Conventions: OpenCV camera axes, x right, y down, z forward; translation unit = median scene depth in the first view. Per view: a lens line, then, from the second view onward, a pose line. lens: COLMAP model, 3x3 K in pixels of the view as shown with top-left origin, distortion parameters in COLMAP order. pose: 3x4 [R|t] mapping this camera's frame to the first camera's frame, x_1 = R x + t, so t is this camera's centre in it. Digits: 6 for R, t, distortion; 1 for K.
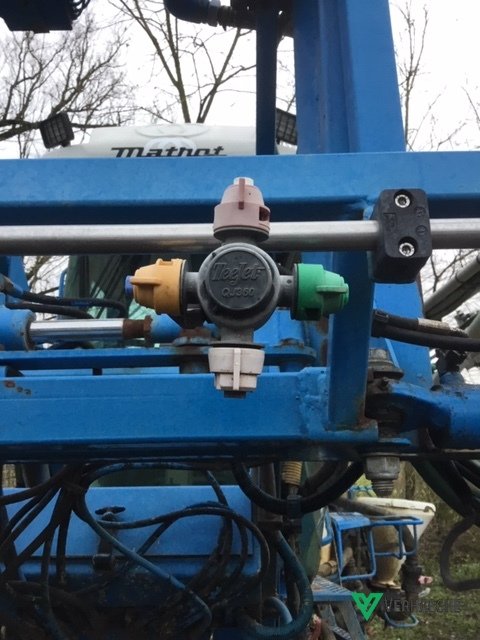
lens RADIAL K [[569.5, 0, 238.0], [0, 569.5, 317.0], [0, 0, 1]] dist [0.070443, -0.122968]
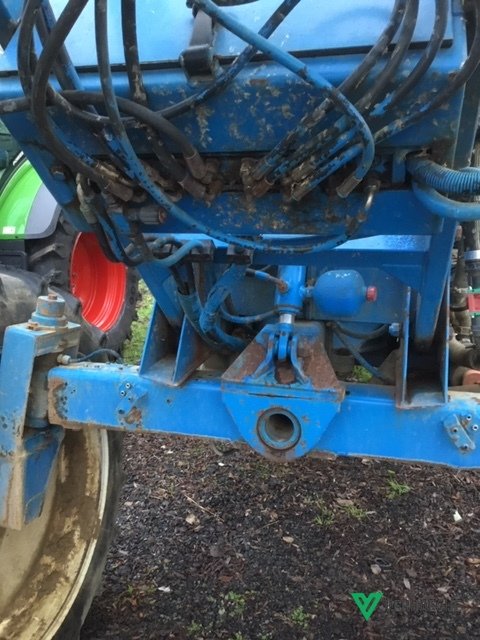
lens RADIAL K [[569.5, 0, 242.0], [0, 569.5, 322.5], [0, 0, 1]] dist [0.070443, -0.122968]
pose [[0.972902, 0.038997, -0.227908, -0.036306], [0.068090, 0.893646, 0.443576, 0.402876], [0.220967, -0.447074, 0.866775, 0.350426]]
